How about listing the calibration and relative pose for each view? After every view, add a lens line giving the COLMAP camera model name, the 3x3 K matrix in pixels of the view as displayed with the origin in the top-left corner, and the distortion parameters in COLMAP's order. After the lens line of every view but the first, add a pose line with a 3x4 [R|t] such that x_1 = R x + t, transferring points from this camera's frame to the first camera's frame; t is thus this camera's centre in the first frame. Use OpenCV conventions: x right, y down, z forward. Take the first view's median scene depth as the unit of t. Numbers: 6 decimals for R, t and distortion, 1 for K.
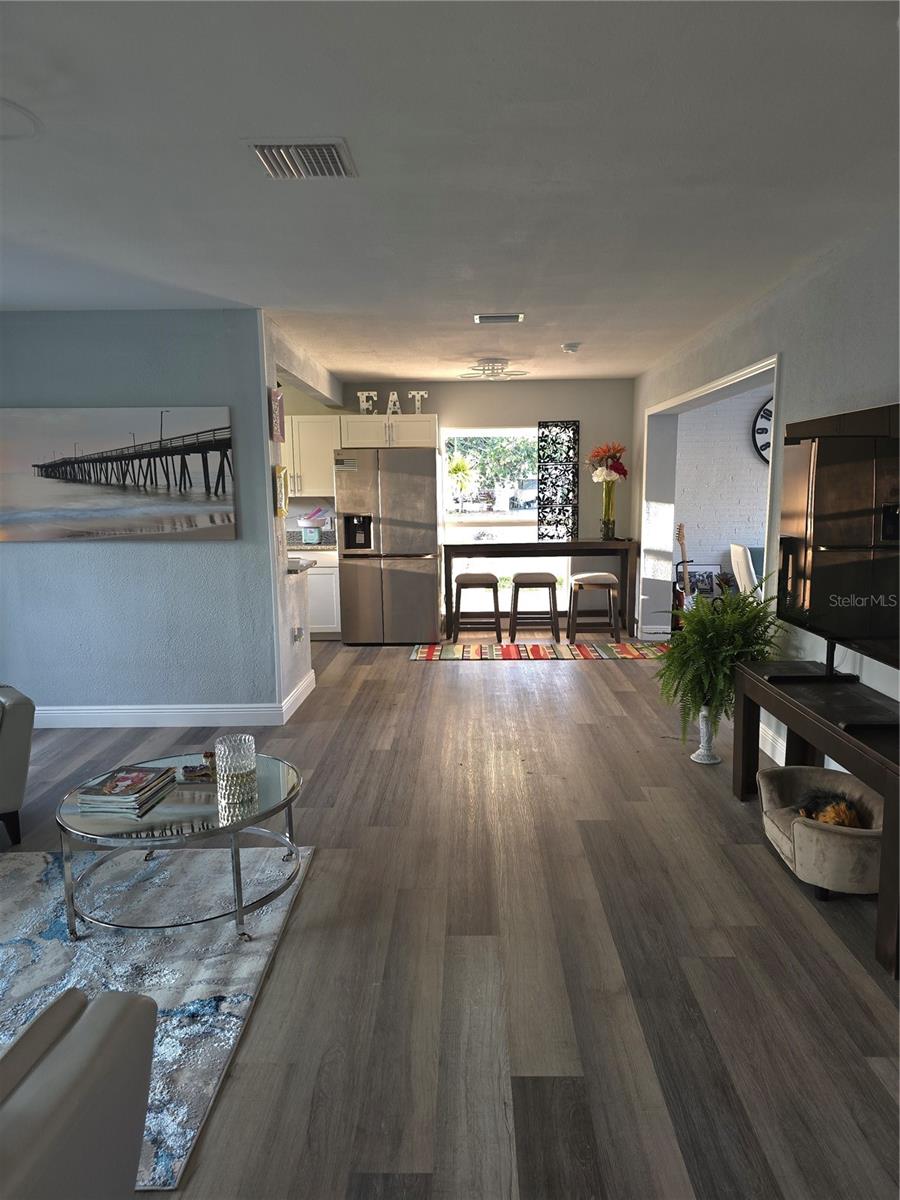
lens RADIAL K [[800.4, 0, 455.7], [0, 800.4, 607.5], [0, 0, 1]] dist [0.061622, -0.059215]
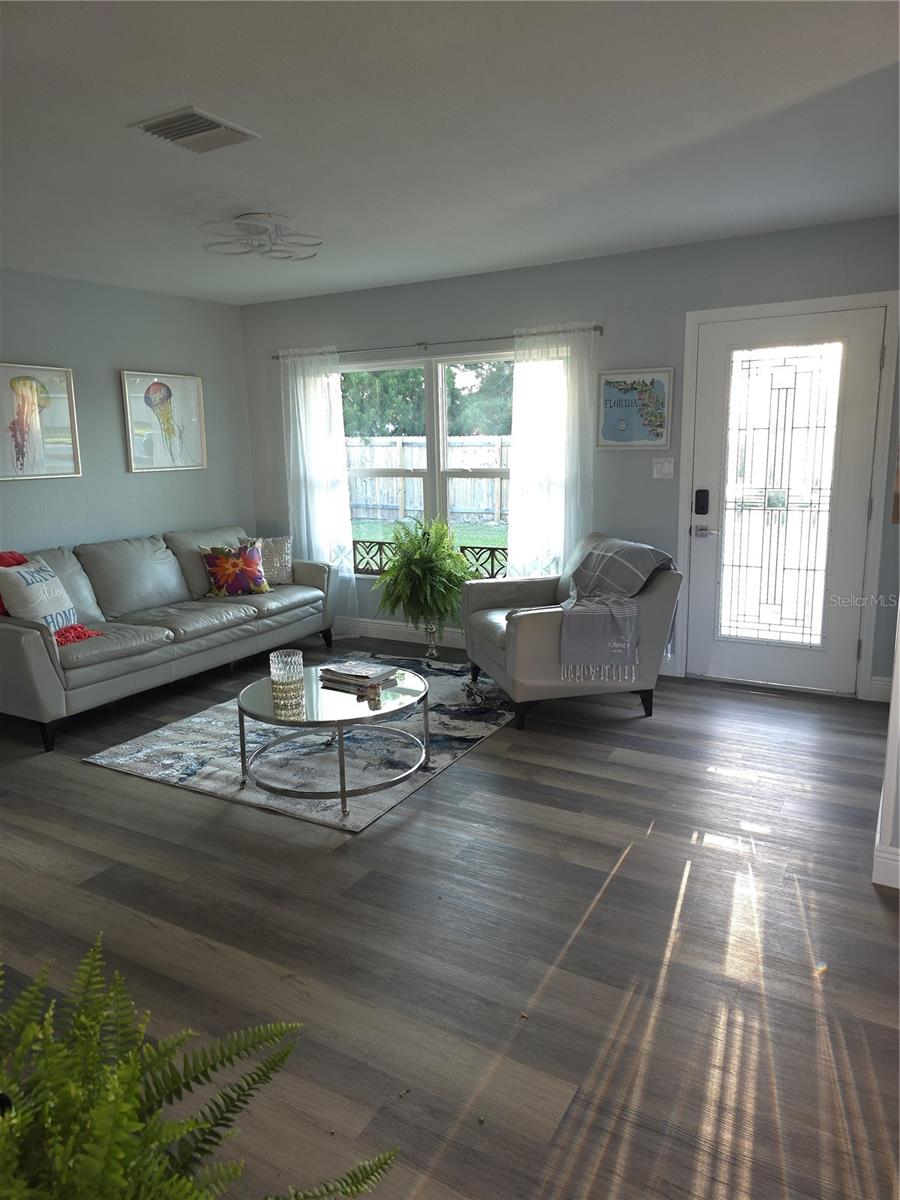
lens RADIAL K [[799.0, 0, 451.2], [0, 799.0, 595.7], [0, 0, 1]] dist [0.086394, -0.103668]
pose [[-0.486125, 0.195266, -0.851795, 0.359889], [-0.101147, 0.955593, 0.276786, -0.163116], [0.868016, 0.220709, -0.444787, 1.018914]]
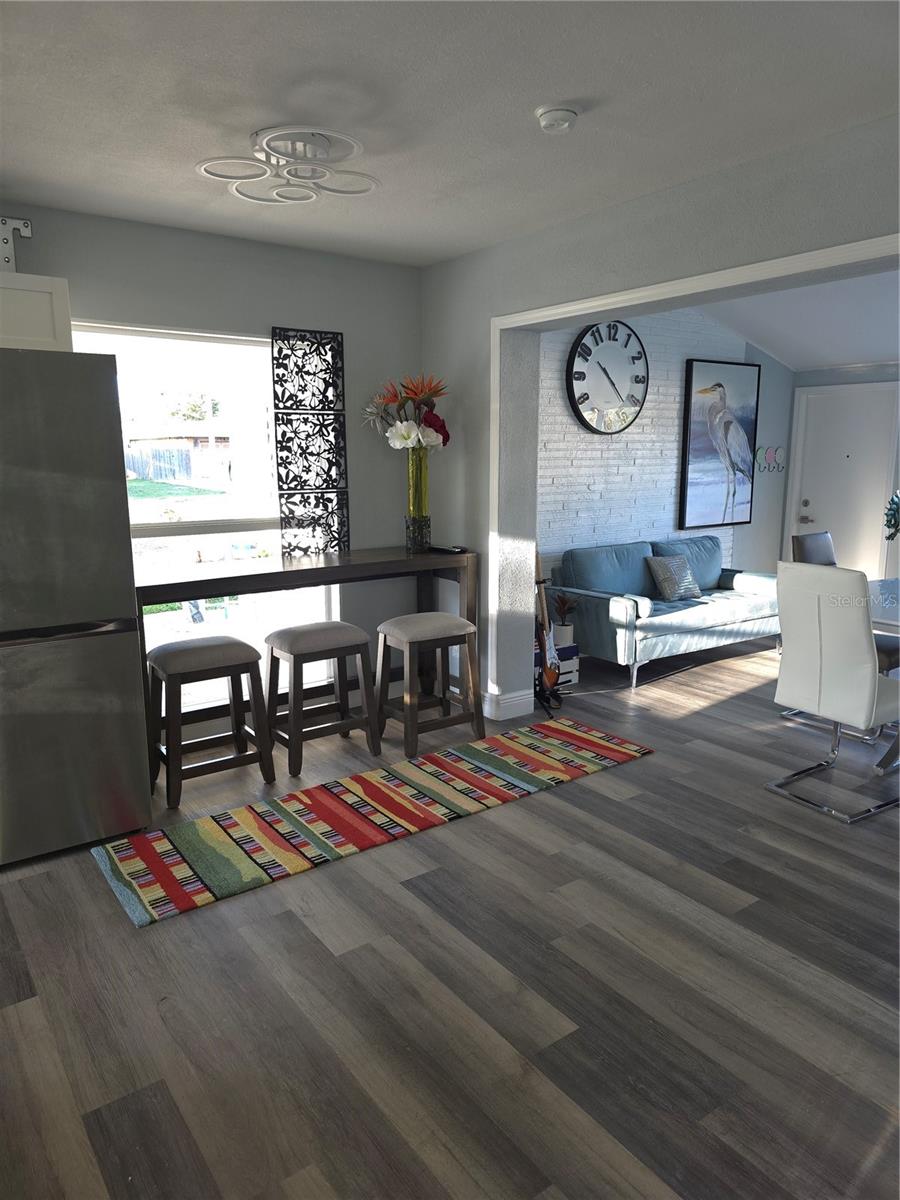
lens RADIAL K [[799.0, 0, 451.2], [0, 799.0, 595.7], [0, 0, 1]] dist [0.086394, -0.103668]
pose [[0.798571, -0.097425, 0.593964, -0.214821], [0.083930, 0.995197, 0.050394, -0.132626], [-0.596020, 0.009608, 0.802912, 0.890109]]
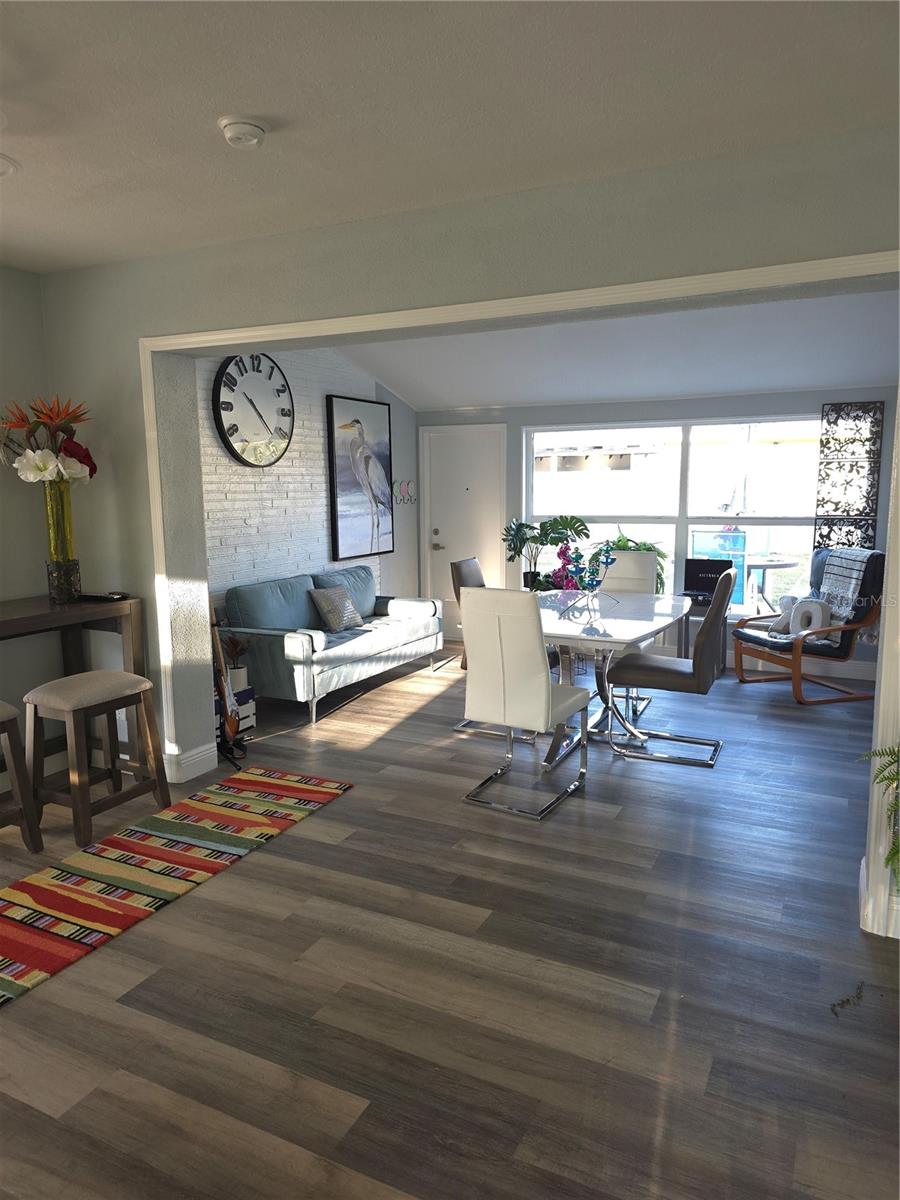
lens RADIAL K [[798.1, 0, 451.6], [0, 798.1, 604.1], [0, 0, 1]] dist [0.070830, -0.081013]
pose [[0.434096, -0.129177, 0.891557, -0.235976], [0.138603, 0.987459, 0.075587, -0.145378], [-0.890140, 0.090761, 0.446556, 0.962082]]
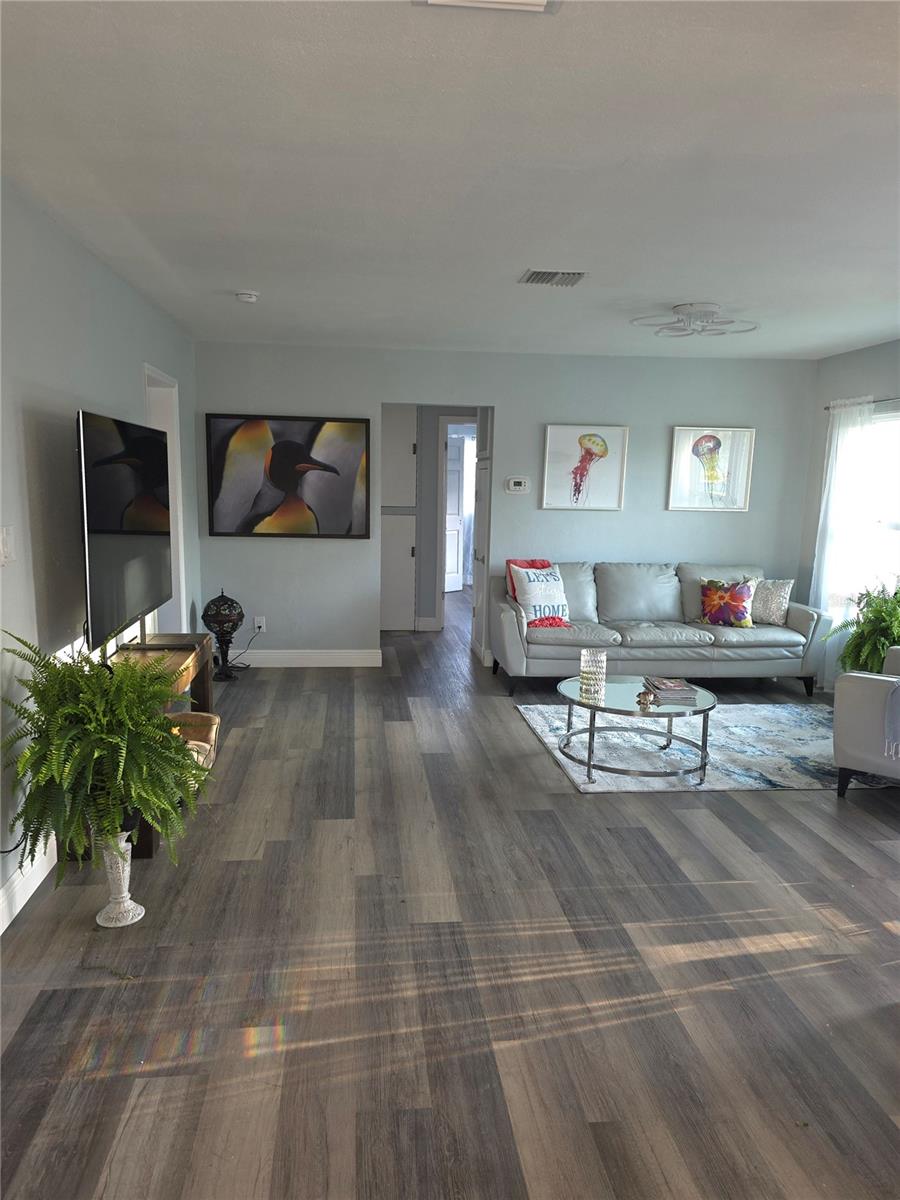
lens RADIAL K [[853.4, 0, 445.4], [0, 853.4, 609.5], [0, 0, 1]] dist [0.071434, -0.076244]
pose [[-0.992410, 0.013660, -0.122215, 0.123433], [-0.023528, 0.954363, 0.297722, -0.233501], [0.120704, 0.298338, -0.946797, 1.473178]]
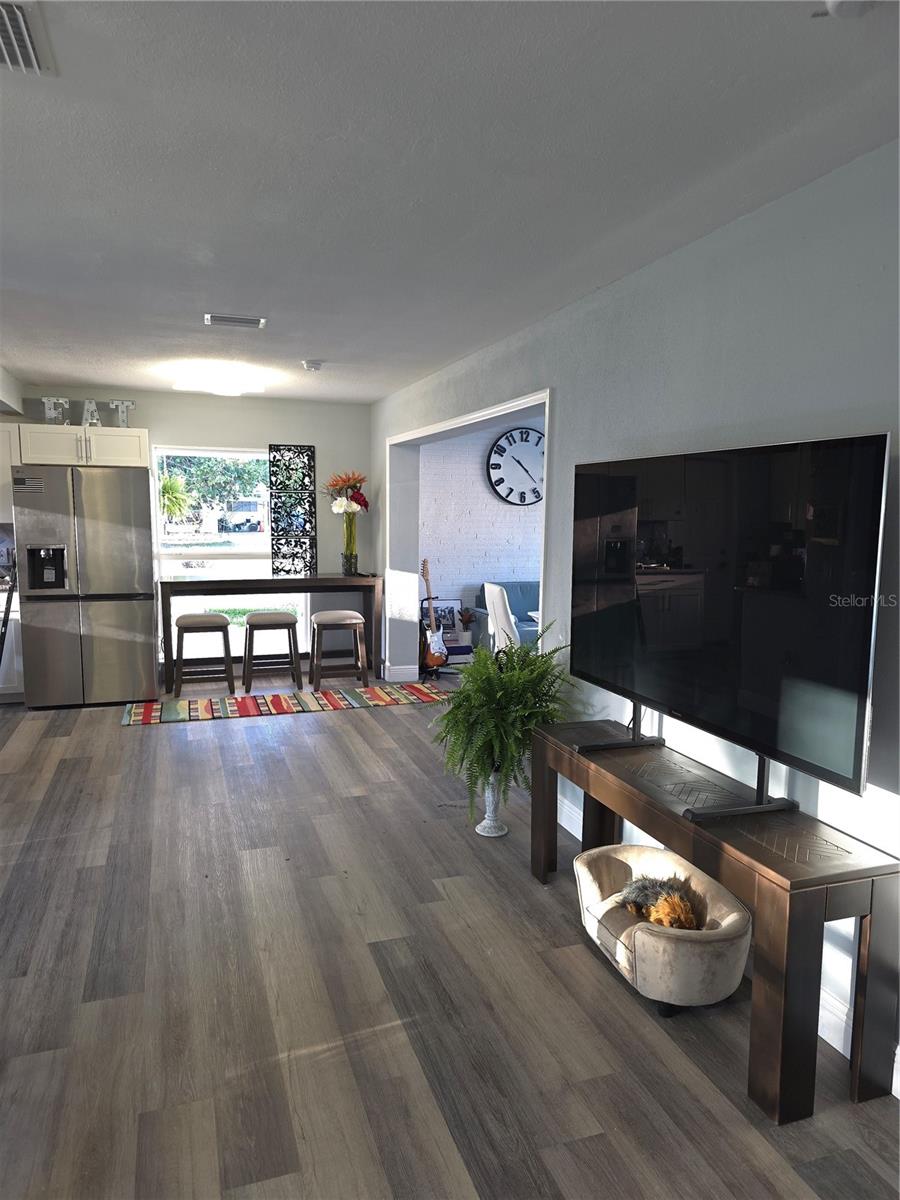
lens RADIAL K [[798.1, 0, 451.6], [0, 798.1, 604.1], [0, 0, 1]] dist [0.070830, -0.081013]
pose [[0.938790, -0.019938, 0.343911, -0.031453], [0.030851, 0.999178, -0.026289, -0.038043], [-0.343105, 0.035290, 0.938634, 0.153980]]
